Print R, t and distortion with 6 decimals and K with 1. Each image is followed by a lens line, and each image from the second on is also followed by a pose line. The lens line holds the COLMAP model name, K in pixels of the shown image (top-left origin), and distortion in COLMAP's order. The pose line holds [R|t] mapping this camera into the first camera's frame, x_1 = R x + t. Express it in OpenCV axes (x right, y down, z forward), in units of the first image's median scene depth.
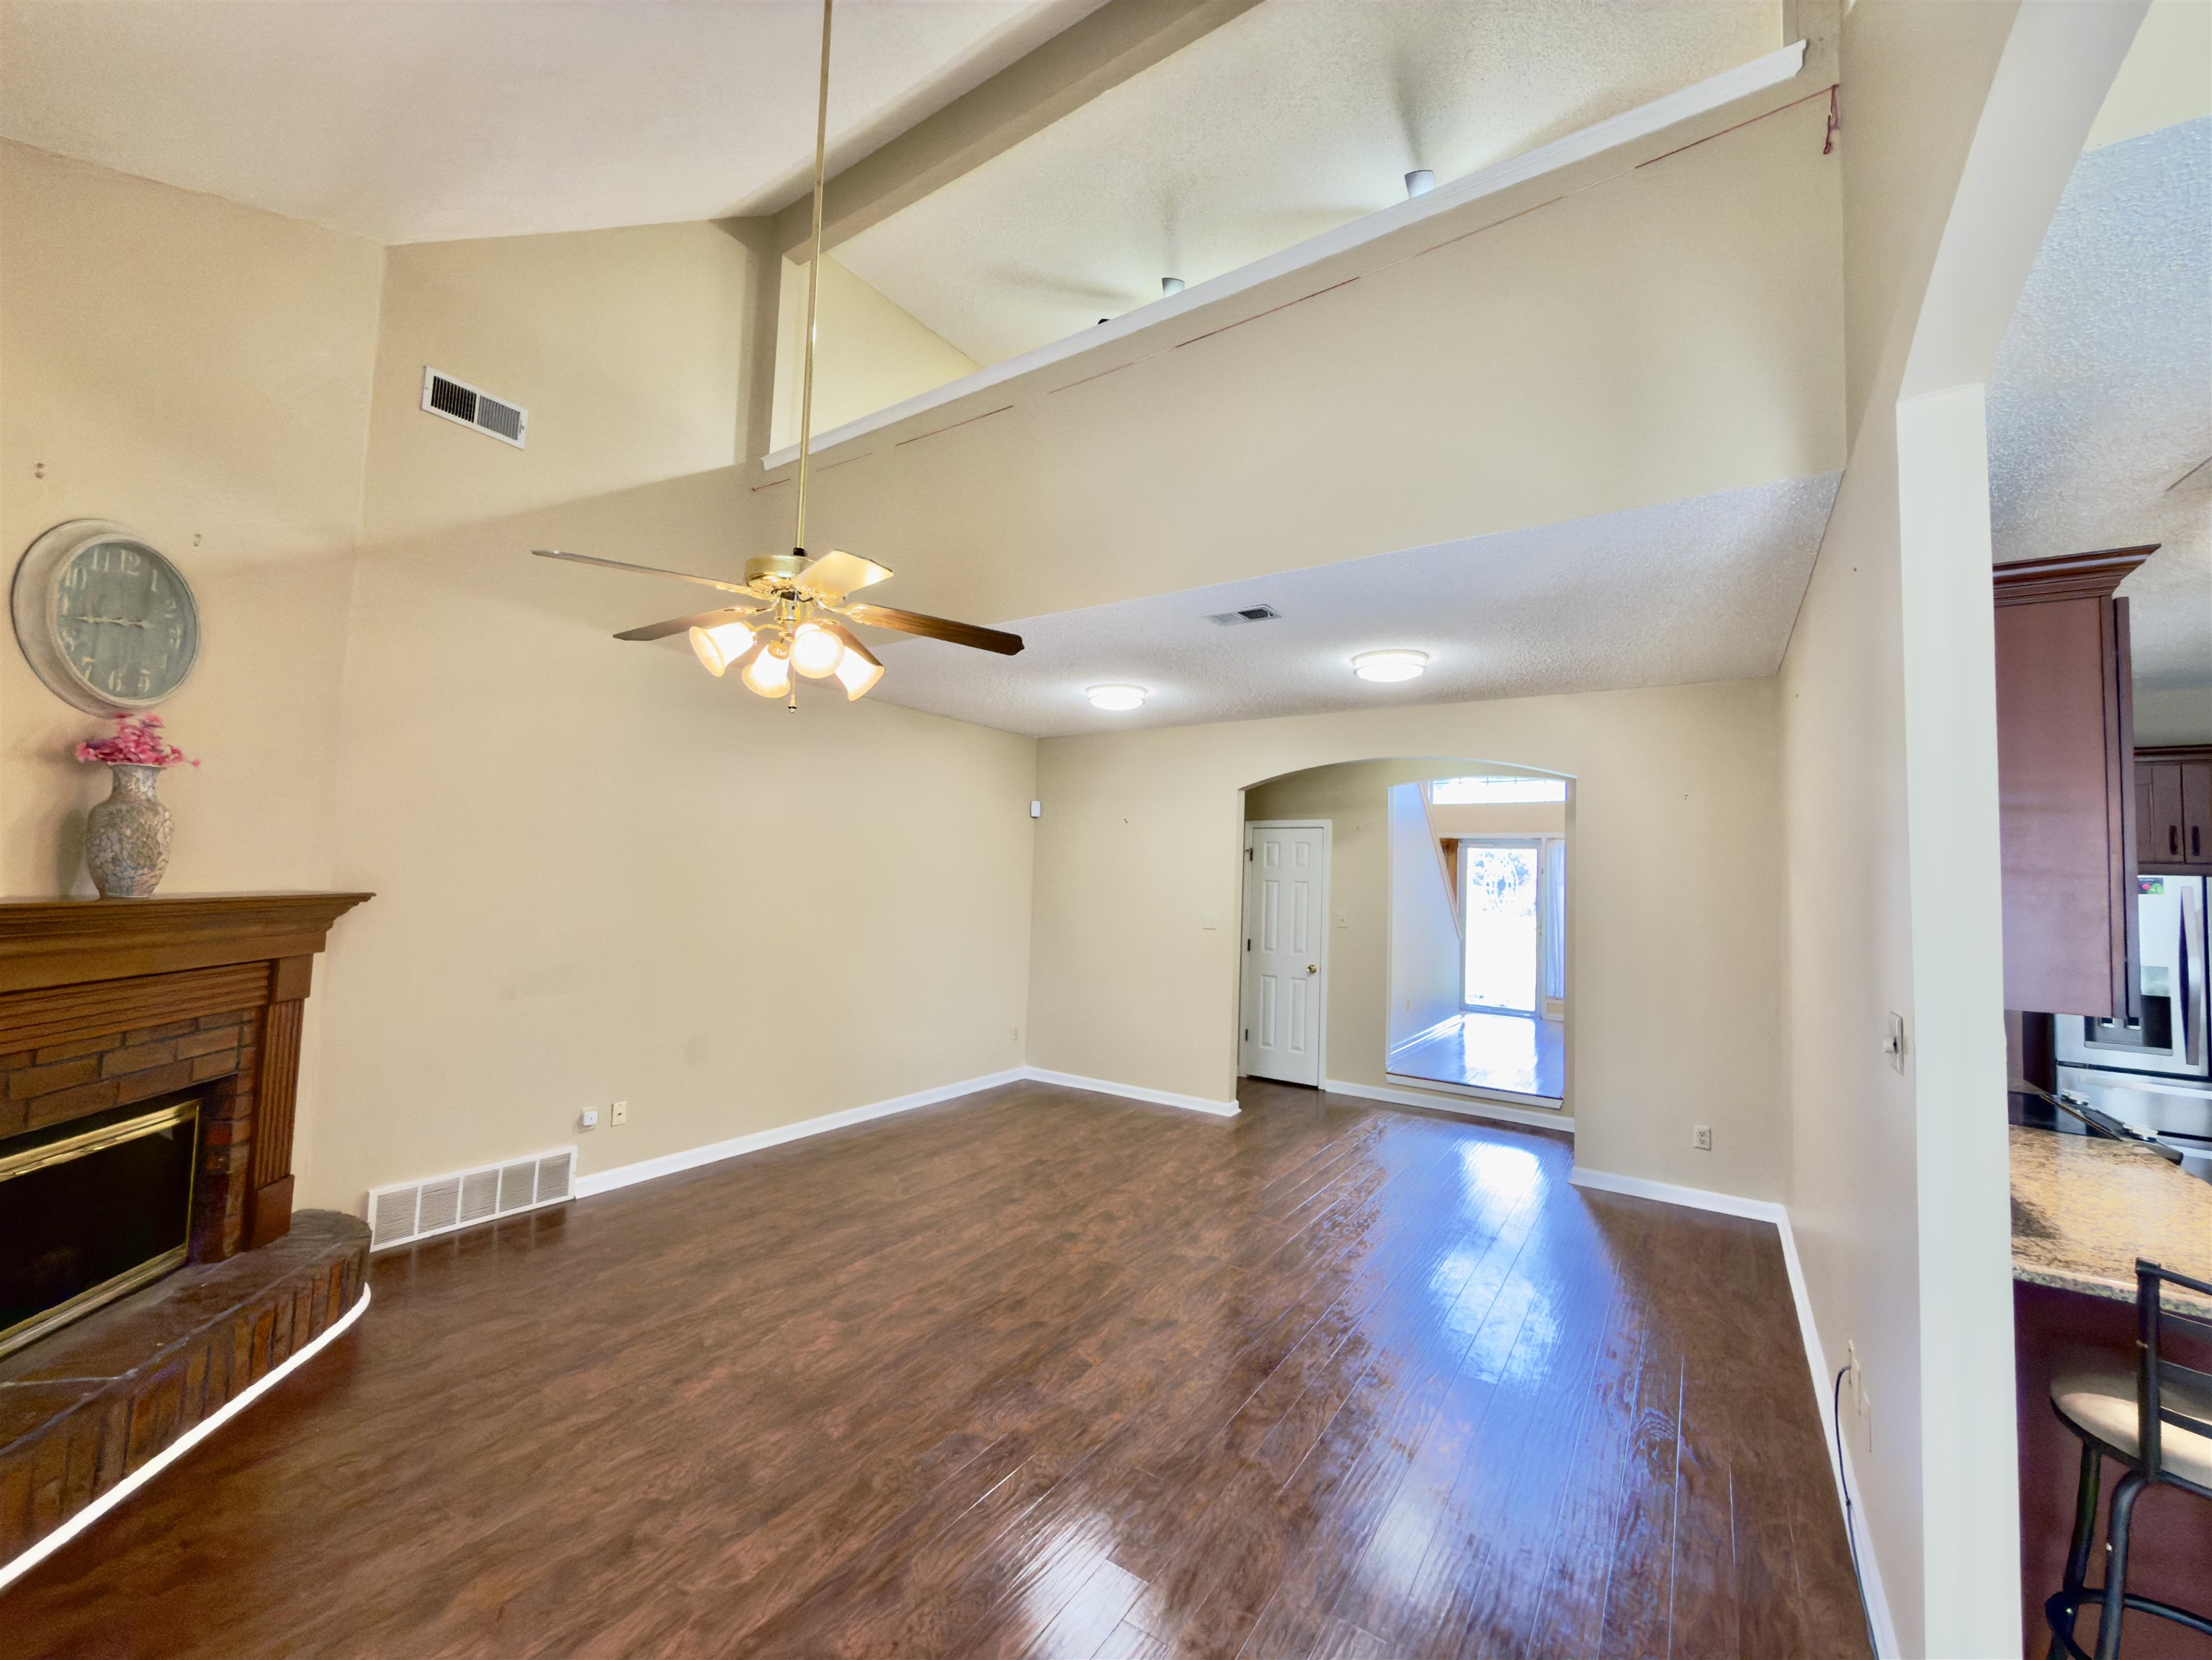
lens RADIAL K [[888.2, 0, 1098.7], [0, 888.2, 827.7], [0, 0, 1]] dist [0.001278, 0.000121]
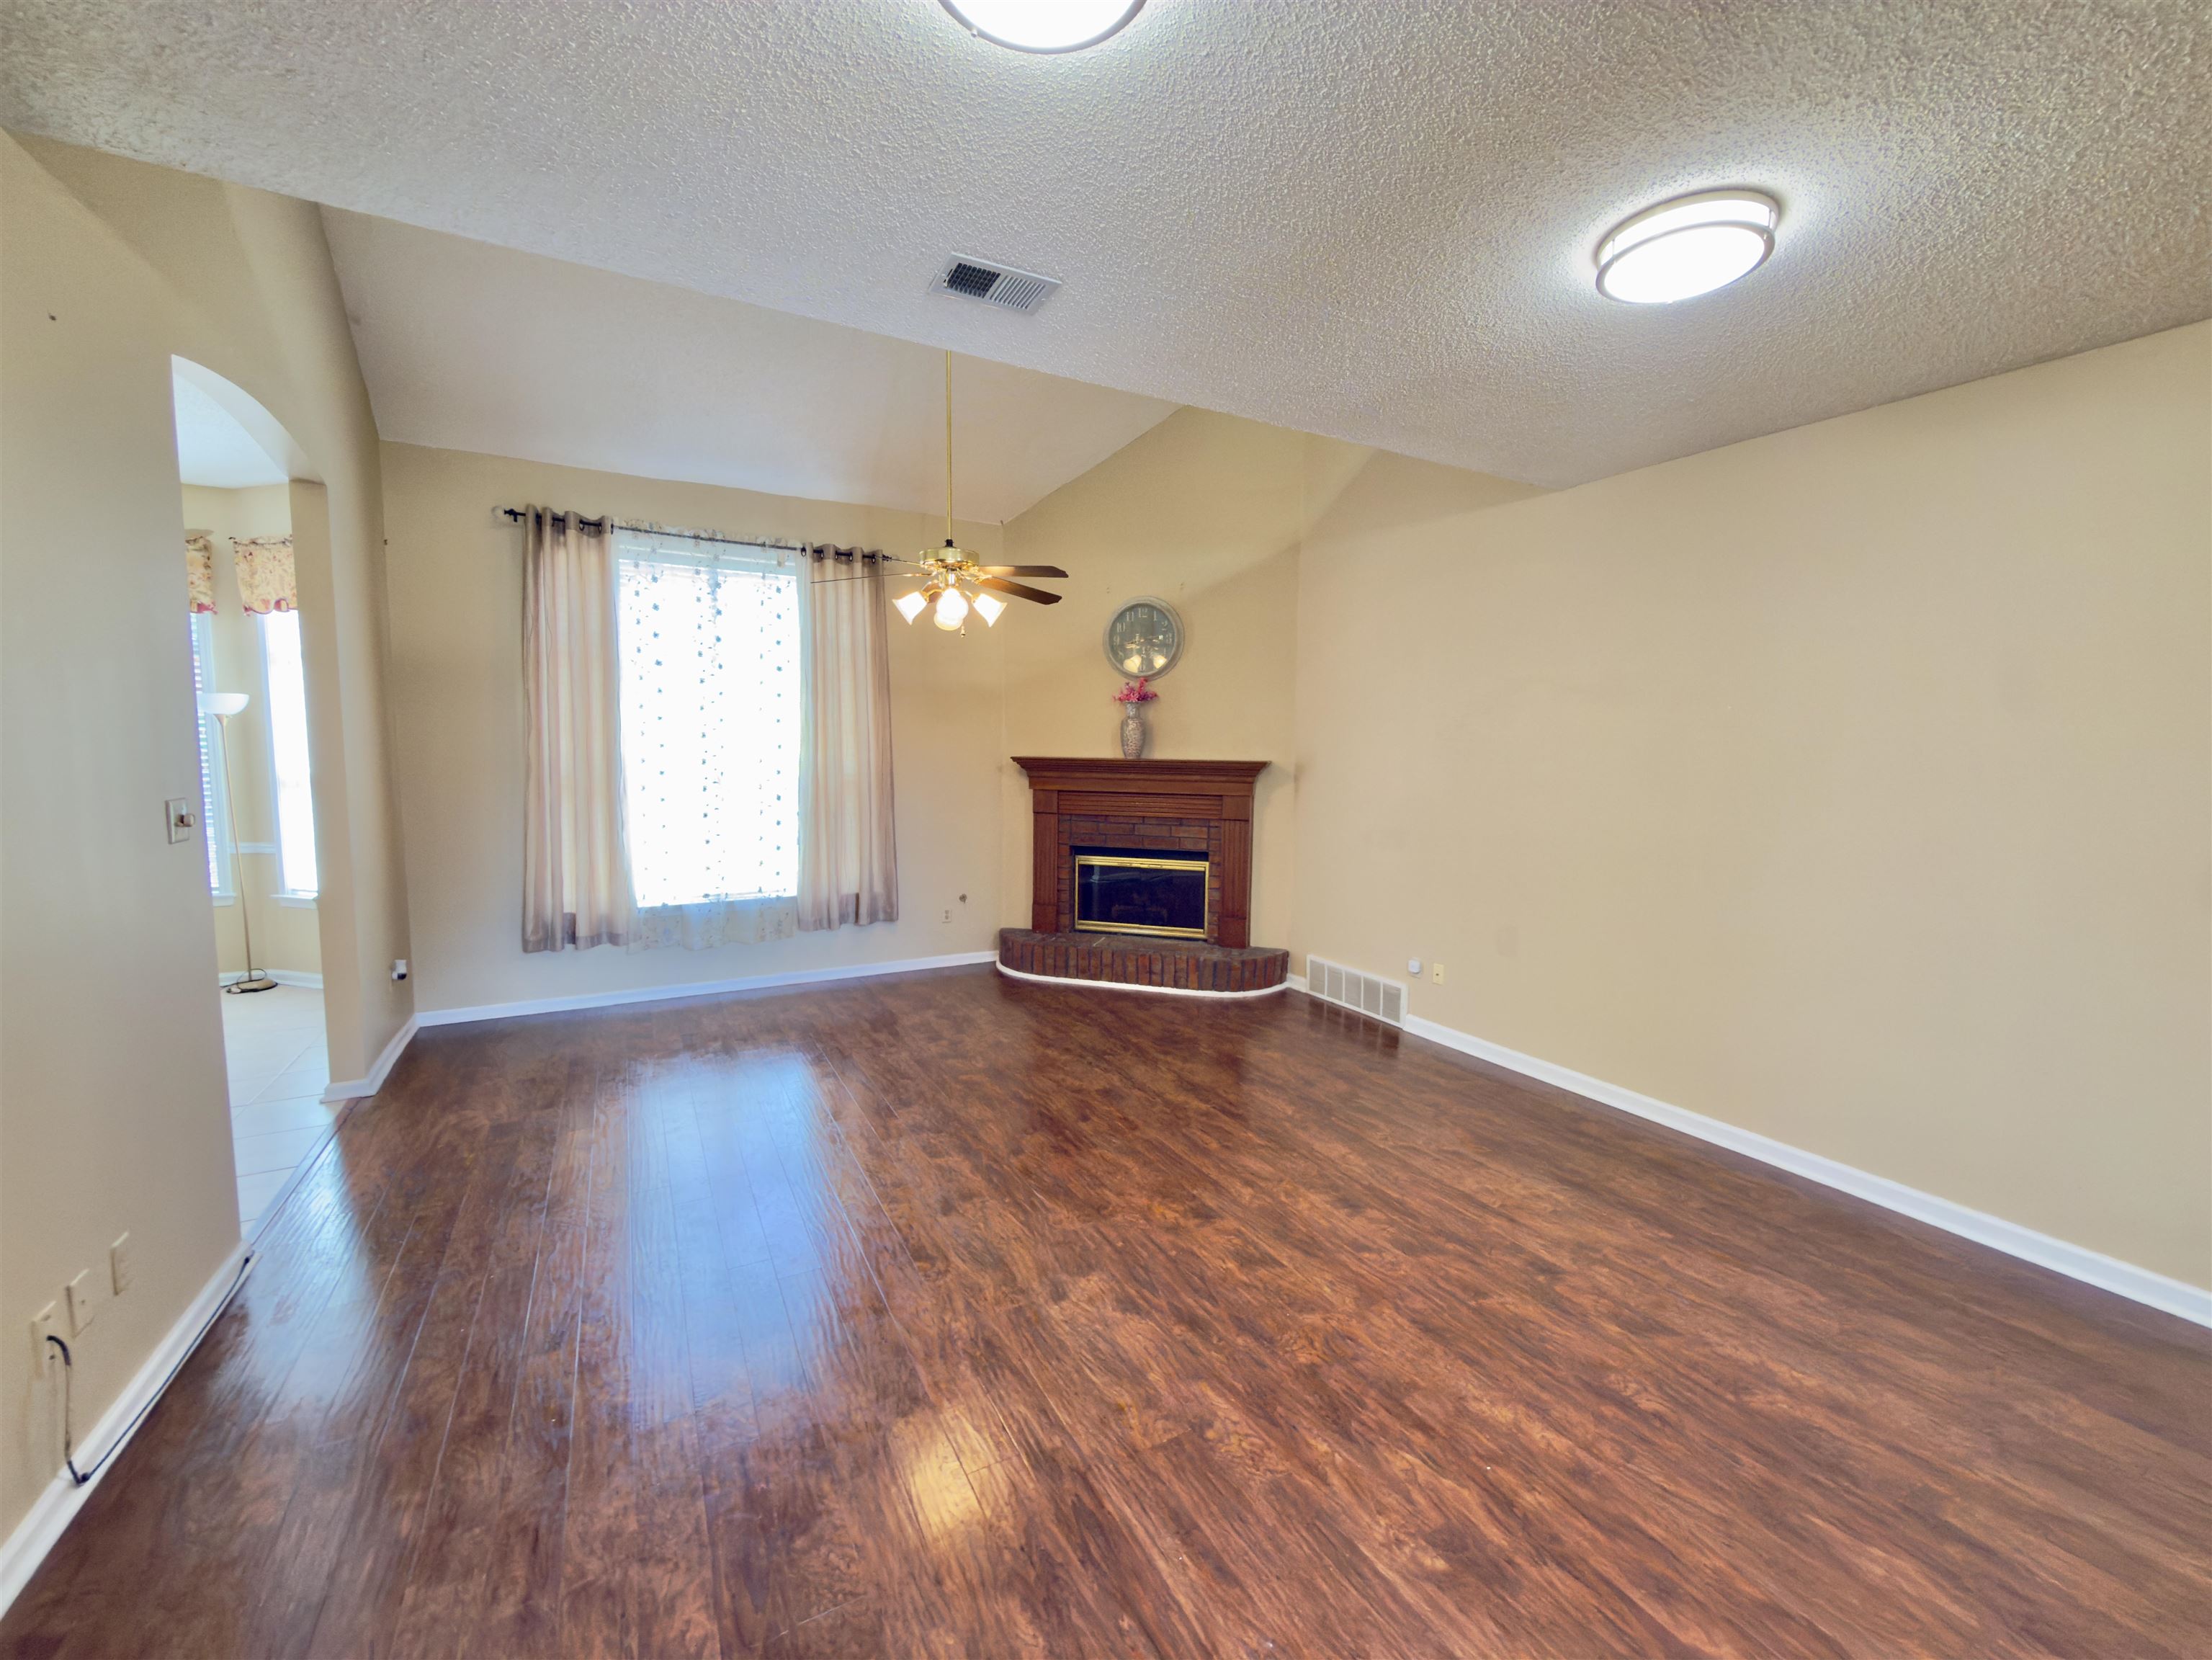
lens RADIAL K [[888.2, 0, 1108.8], [0, 888.2, 829.0], [0, 0, 1]] dist [0.001278, 0.000121]
pose [[-0.456216, 0.045347, -0.888713, 0.663833], [0.023994, 0.998964, 0.038655, 0.111644], [0.889545, -0.003689, -0.456832, 1.303720]]
